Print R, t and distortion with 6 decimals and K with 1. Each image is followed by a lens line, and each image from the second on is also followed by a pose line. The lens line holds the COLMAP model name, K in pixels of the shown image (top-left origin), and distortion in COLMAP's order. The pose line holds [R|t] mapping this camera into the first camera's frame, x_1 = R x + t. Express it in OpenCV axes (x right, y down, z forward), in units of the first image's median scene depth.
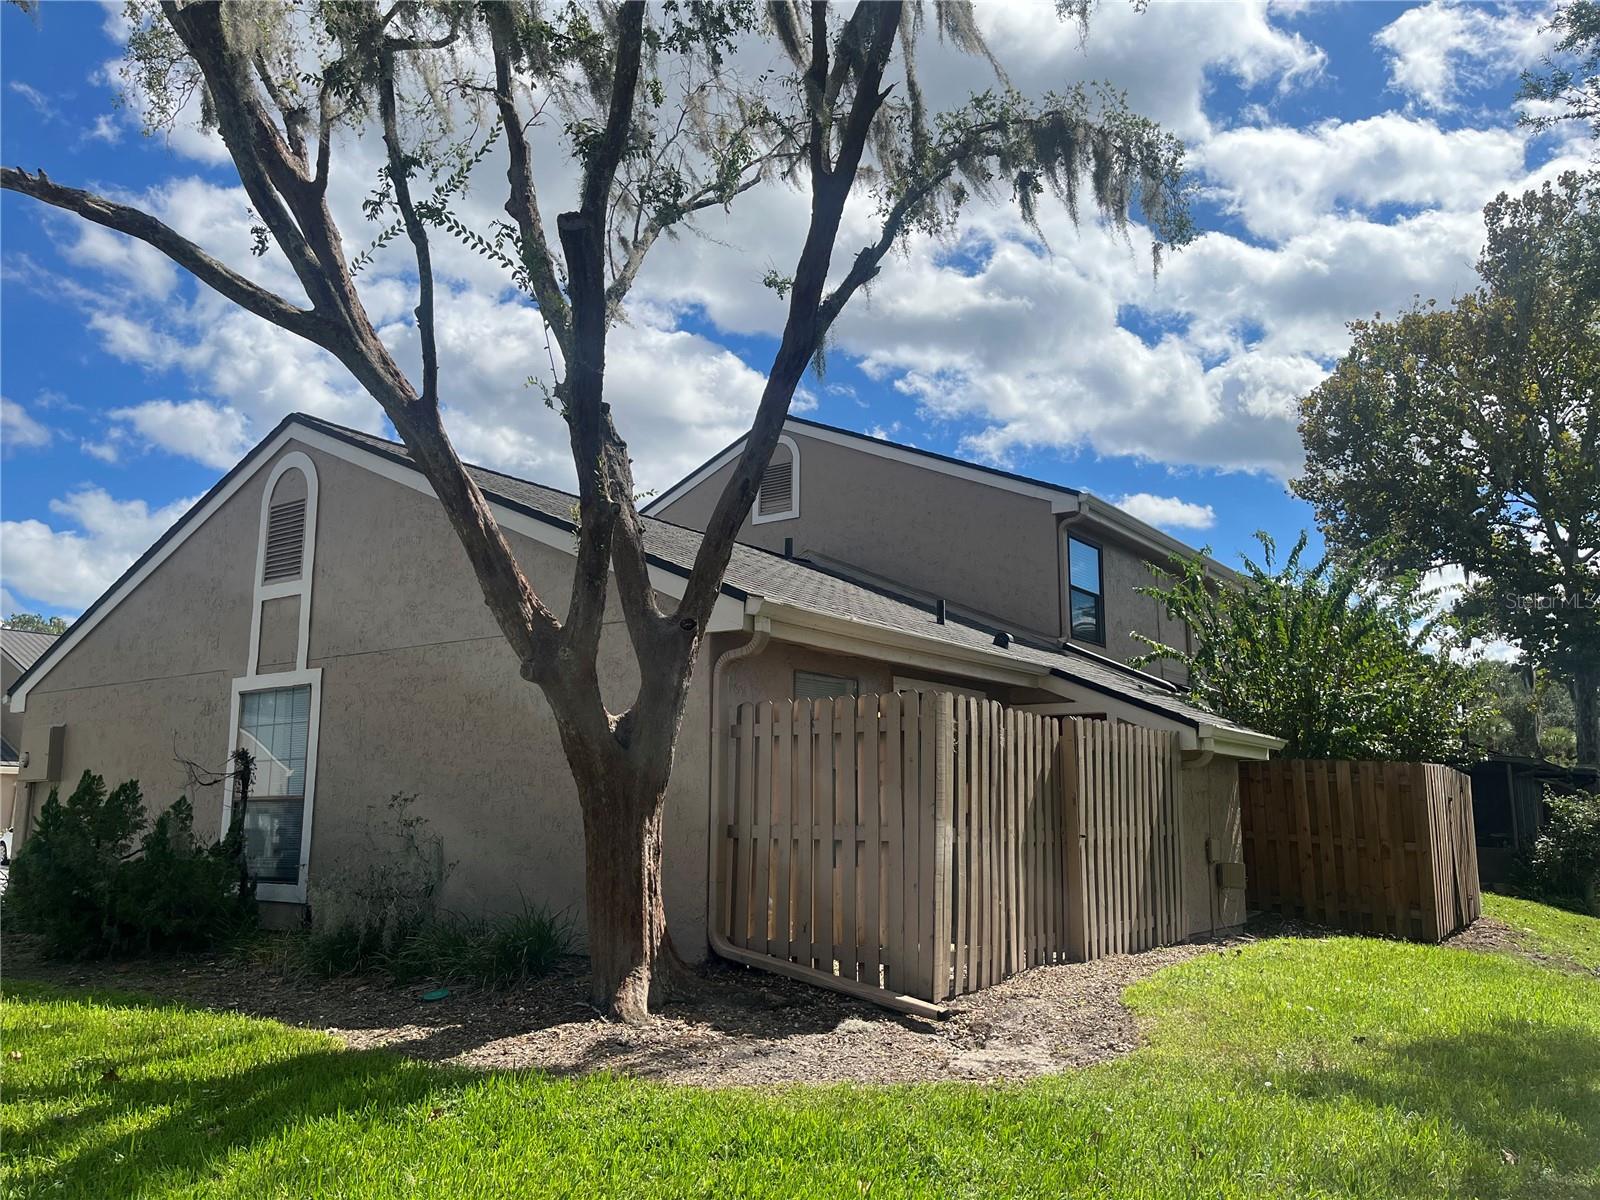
lens RADIAL K [[1196.8, 0, 791.1], [0, 1196.8, 606.2], [0, 0, 1]] dist [0.070312, -0.061054]
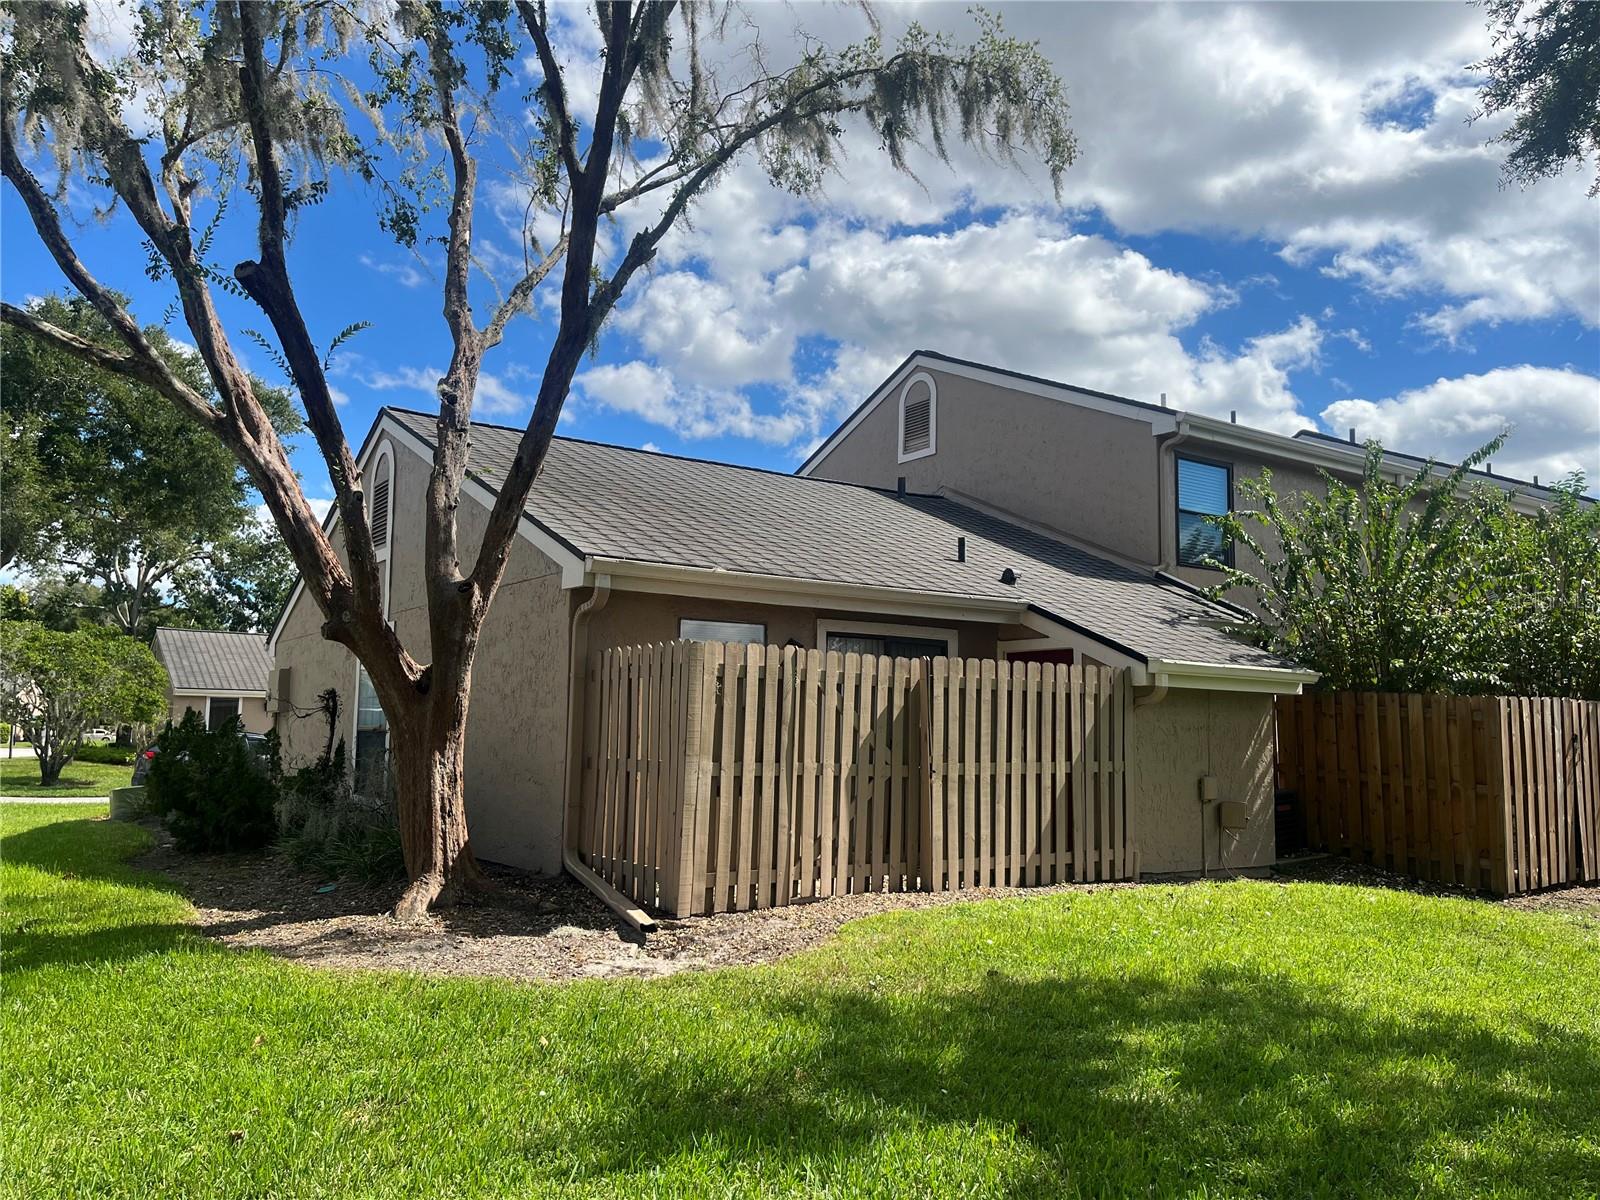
lens RADIAL K [[1196.8, 0, 791.1], [0, 1196.8, 606.2], [0, 0, 1]] dist [0.070312, -0.061054]
pose [[0.944719, -0.026450, -0.326812, 0.402899], [0.046315, 0.997512, 0.053151, -0.009915], [0.324593, -0.065349, 0.943594, -0.003422]]
